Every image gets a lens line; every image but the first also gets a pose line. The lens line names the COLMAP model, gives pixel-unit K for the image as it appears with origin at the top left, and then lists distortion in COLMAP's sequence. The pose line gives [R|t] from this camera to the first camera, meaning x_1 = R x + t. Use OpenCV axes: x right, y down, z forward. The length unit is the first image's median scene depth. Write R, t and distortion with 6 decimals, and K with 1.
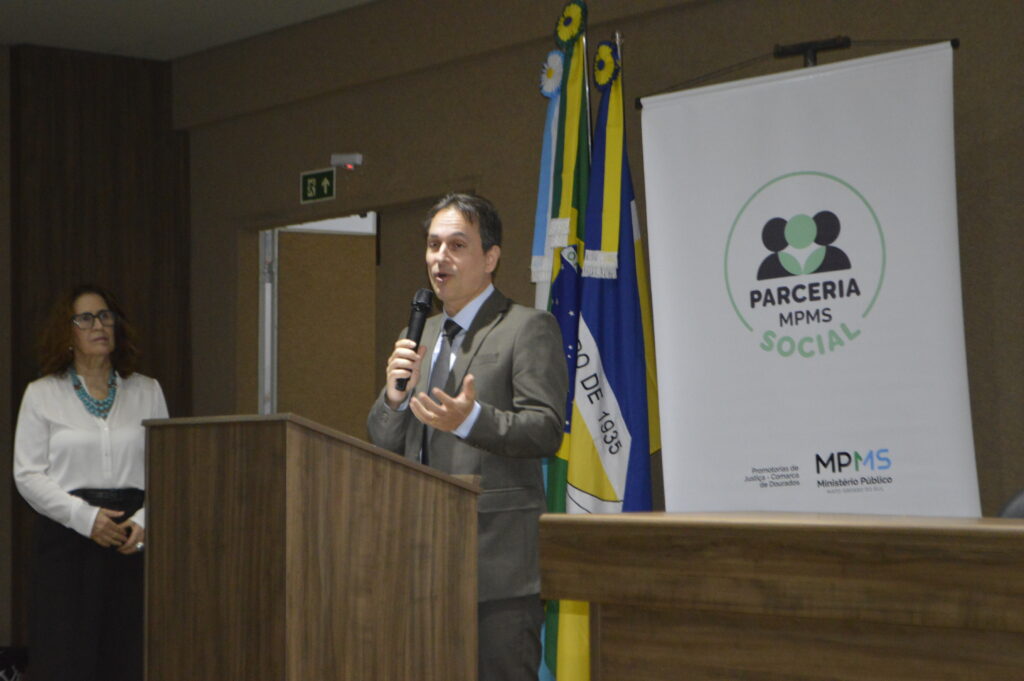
lens RADIAL K [[2295.6, 0, 516.4], [0, 2295.6, 344.3], [0, 0, 1]] dist [0.082903, 0.000000]
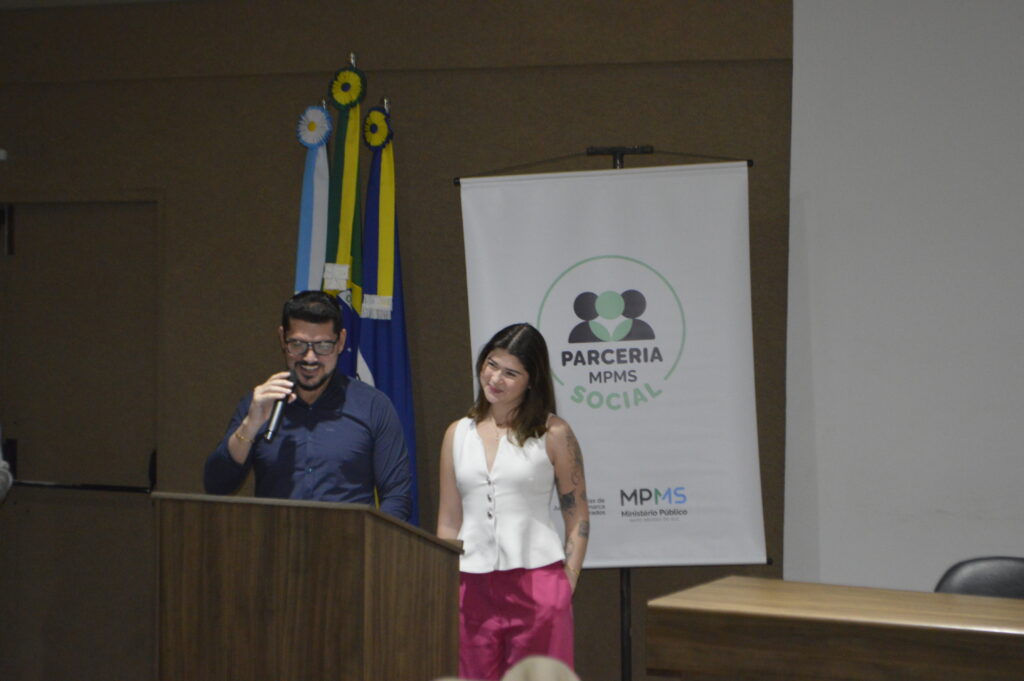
lens RADIAL K [[2437.9, 0, 509.9], [0, 2437.9, 342.5], [0, 0, 1]] dist [0.133122, 0.000000]
pose [[0.902783, -0.001324, 0.430094, -0.476626], [-0.035550, 0.996344, 0.077688, -0.127794], [-0.428625, -0.085426, 0.899435, -0.130364]]
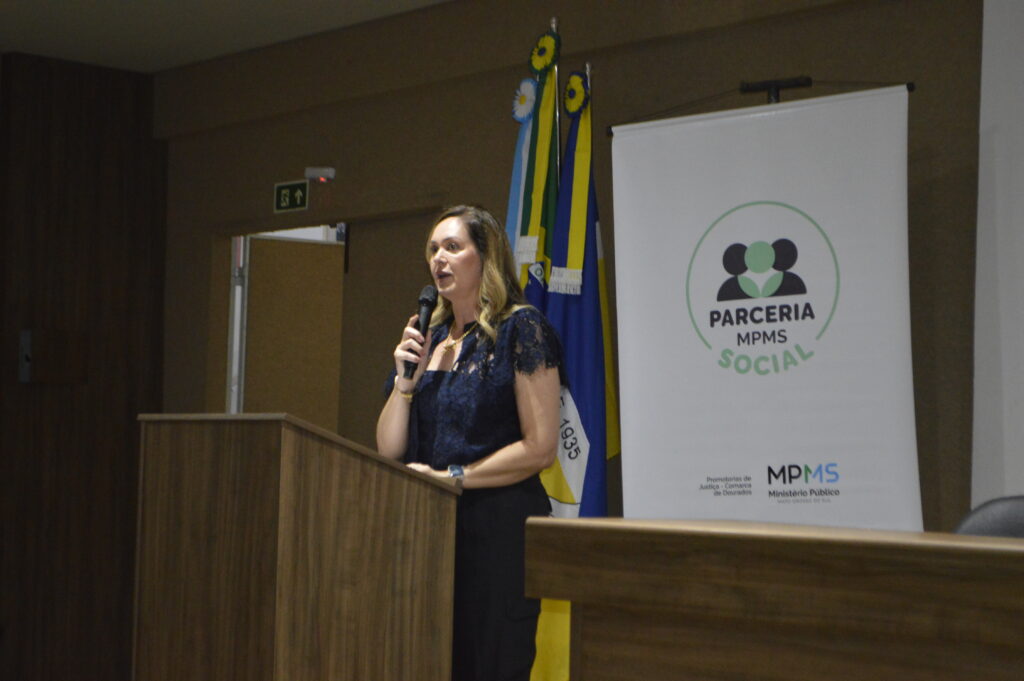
lens RADIAL K [[2150.3, 0, 510.2], [0, 2150.3, 334.4], [0, 0, 1]] dist [0.078322, 0.000000]
pose [[0.998868, 0.032876, 0.034384, -0.025431], [-0.032648, 0.999441, -0.007151, -0.002255], [-0.034600, 0.006020, 0.999383, 0.005348]]
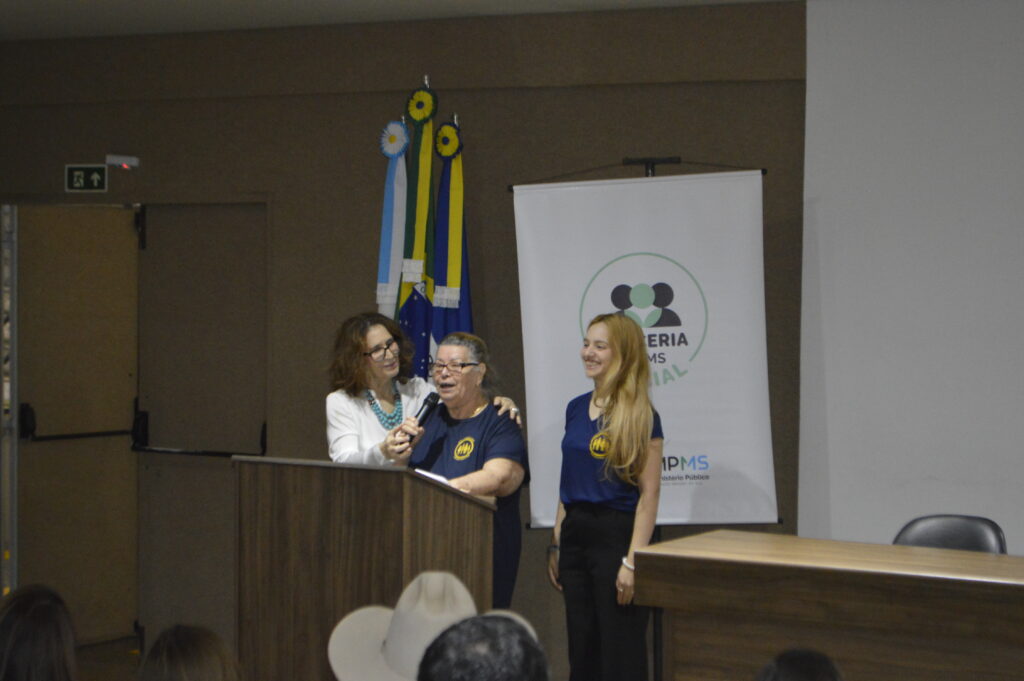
lens RADIAL K [[2437.9, 0, 507.3], [0, 2437.9, 338.7], [0, 0, 1]] dist [0.133122, 0.000000]
pose [[0.935508, -0.003103, 0.353292, -0.472758], [-0.030101, 0.995626, 0.088451, -0.151650], [-0.352021, -0.093381, 0.931322, -0.340474]]
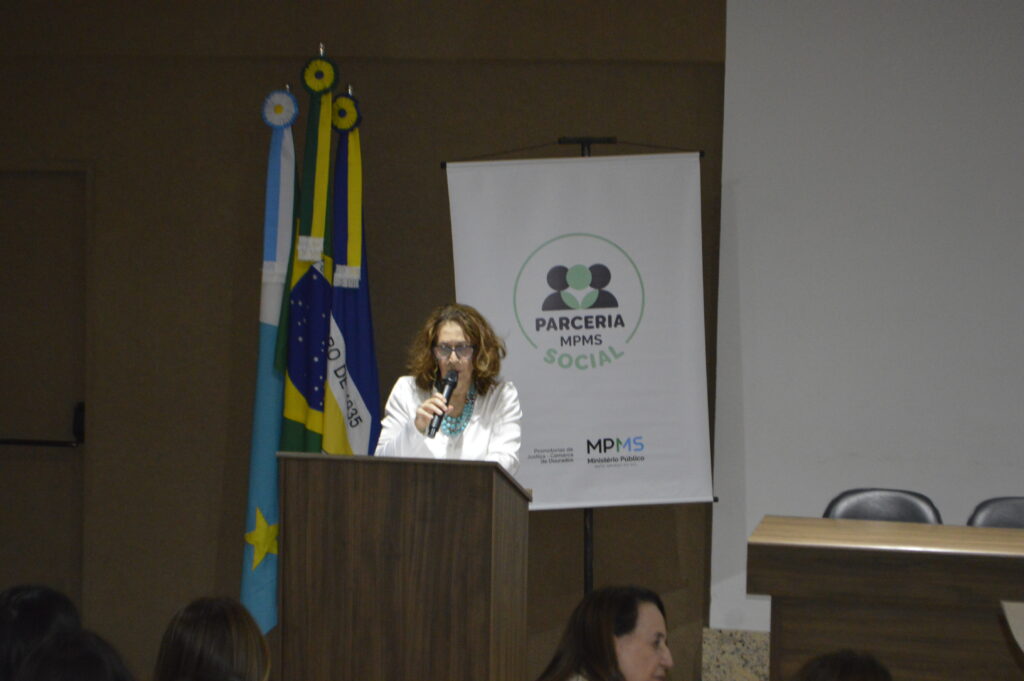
lens RADIAL K [[2437.9, 0, 522.0], [0, 2437.9, 342.8], [0, 0, 1]] dist [0.133122, 0.000000]
pose [[0.759279, -0.020143, 0.650454, -0.850761], [-0.056781, 0.993658, 0.097053, -0.150051], [-0.648284, -0.110624, 0.753320, -0.074811]]
